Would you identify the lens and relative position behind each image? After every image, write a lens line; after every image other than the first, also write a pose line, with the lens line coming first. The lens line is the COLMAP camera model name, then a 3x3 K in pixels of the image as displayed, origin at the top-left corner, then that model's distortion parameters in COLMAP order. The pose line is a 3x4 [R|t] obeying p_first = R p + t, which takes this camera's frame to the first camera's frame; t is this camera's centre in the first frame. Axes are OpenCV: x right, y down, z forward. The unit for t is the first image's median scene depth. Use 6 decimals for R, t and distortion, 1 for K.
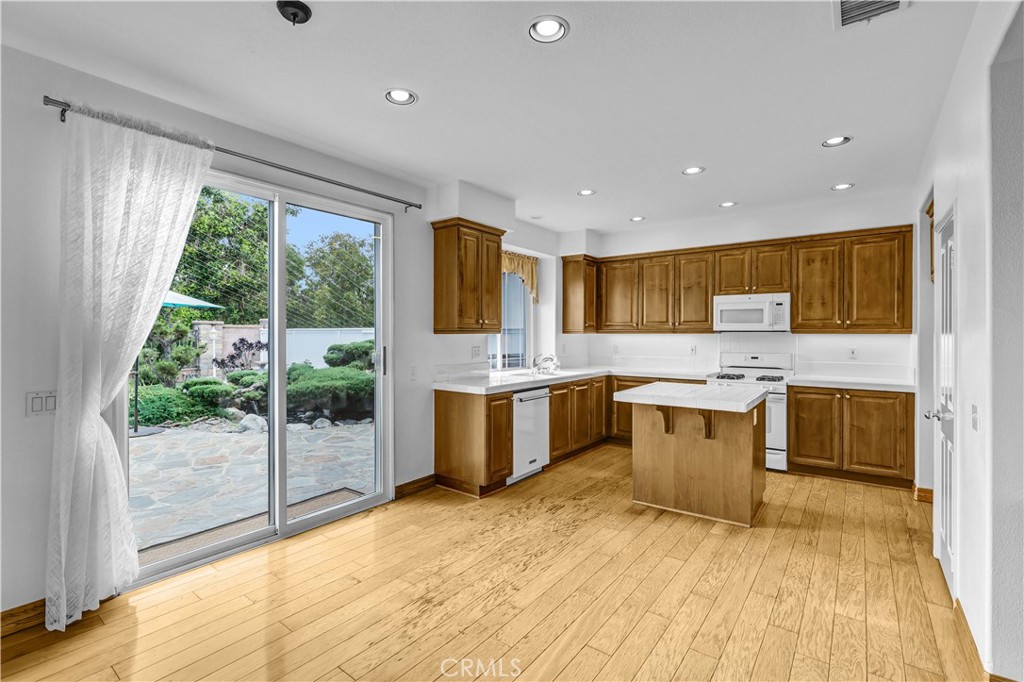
lens RADIAL K [[462.4, 0, 513.5], [0, 462.4, 334.0], [0, 0, 1]] dist [0.002188, 0.000644]
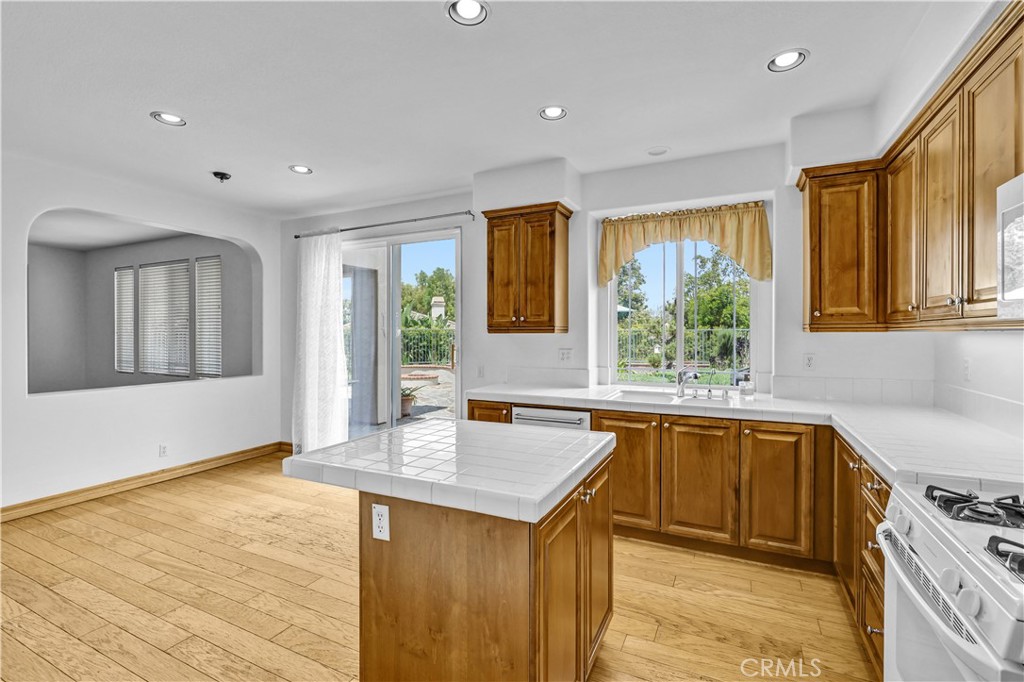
lens RADIAL K [[462.4, 0, 518.1], [0, 462.4, 334.0], [0, 0, 1]] dist [0.002188, 0.000644]
pose [[0.189190, 0.000831, -0.981940, 0.764020], [0.001419, 0.999998, 0.001120, 0.000263], [0.981939, -0.001605, 0.189188, 0.812985]]
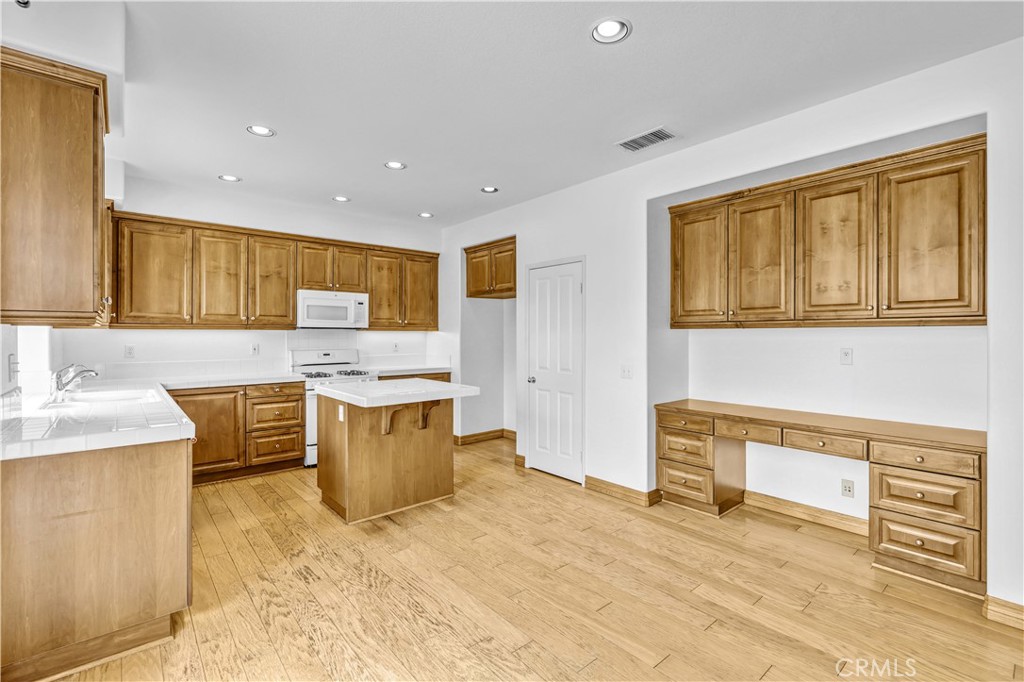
lens RADIAL K [[462.4, 0, 519.1], [0, 462.4, 336.4], [0, 0, 1]] dist [0.002188, 0.000644]
pose [[0.213703, -0.004785, 0.976887, -0.446523], [0.000395, 0.999988, 0.004811, 0.008823], [-0.976899, -0.000642, 0.213702, 0.447310]]
